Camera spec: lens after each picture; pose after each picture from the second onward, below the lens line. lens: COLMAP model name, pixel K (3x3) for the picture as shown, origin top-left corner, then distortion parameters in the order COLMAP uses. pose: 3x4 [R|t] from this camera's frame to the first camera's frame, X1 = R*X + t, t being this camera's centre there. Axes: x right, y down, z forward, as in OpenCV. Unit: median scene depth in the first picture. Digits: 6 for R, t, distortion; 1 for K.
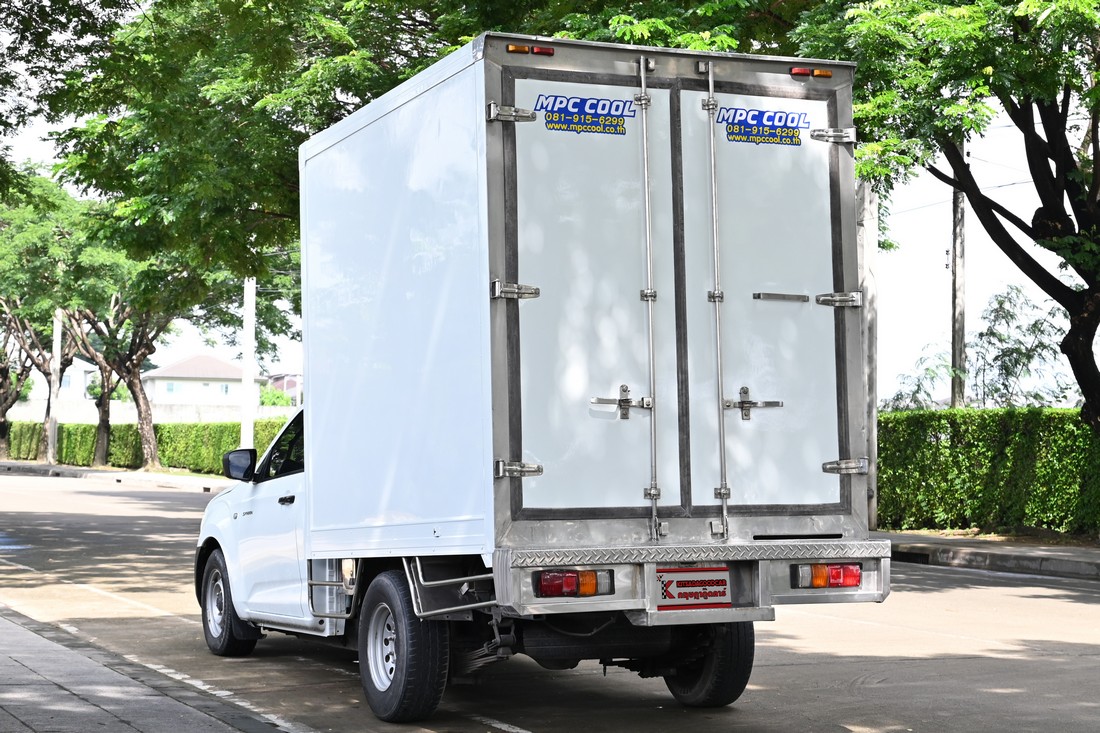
lens RADIAL K [[2116.4, 0, 550.0], [0, 2116.4, 366.5], [0, 0, 1]] dist [-0.061146, 0.044064]
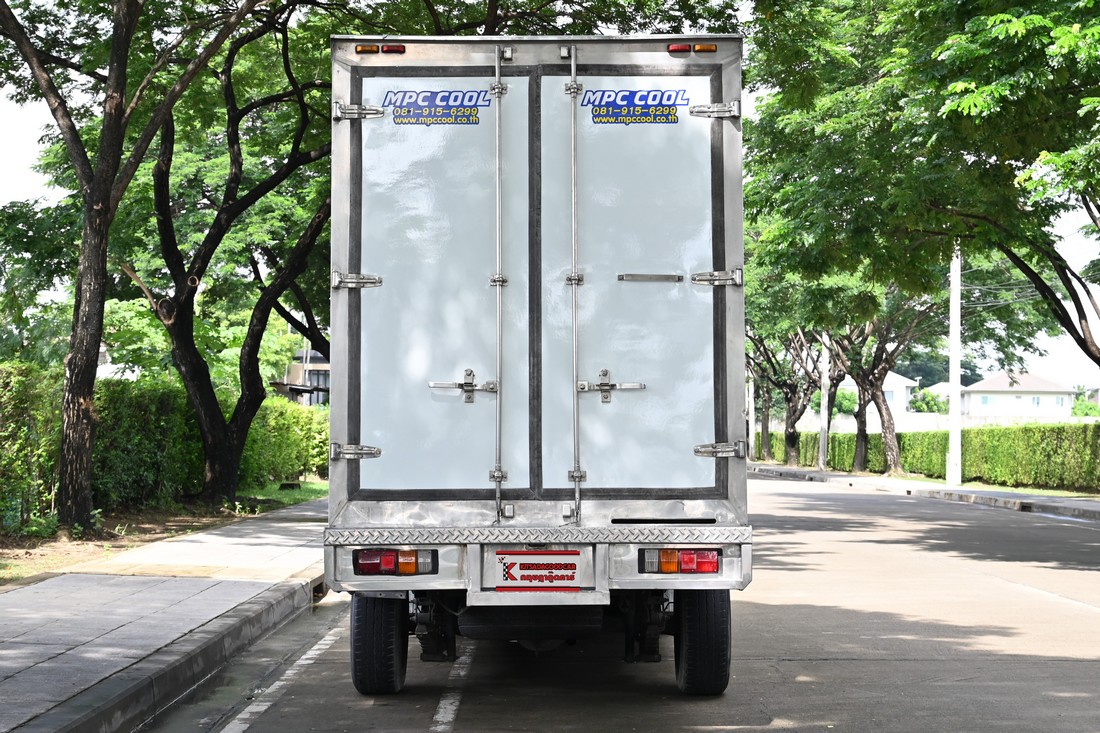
lens RADIAL K [[1937.6, 0, 549.9], [0, 1937.6, 336.3], [0, 0, 1]] dist [-0.007578, -0.225704]
pose [[0.918479, -0.026488, -0.394582, 0.425148], [0.017093, 0.999481, -0.027307, 0.018508], [0.395100, 0.018336, 0.918455, 0.153654]]
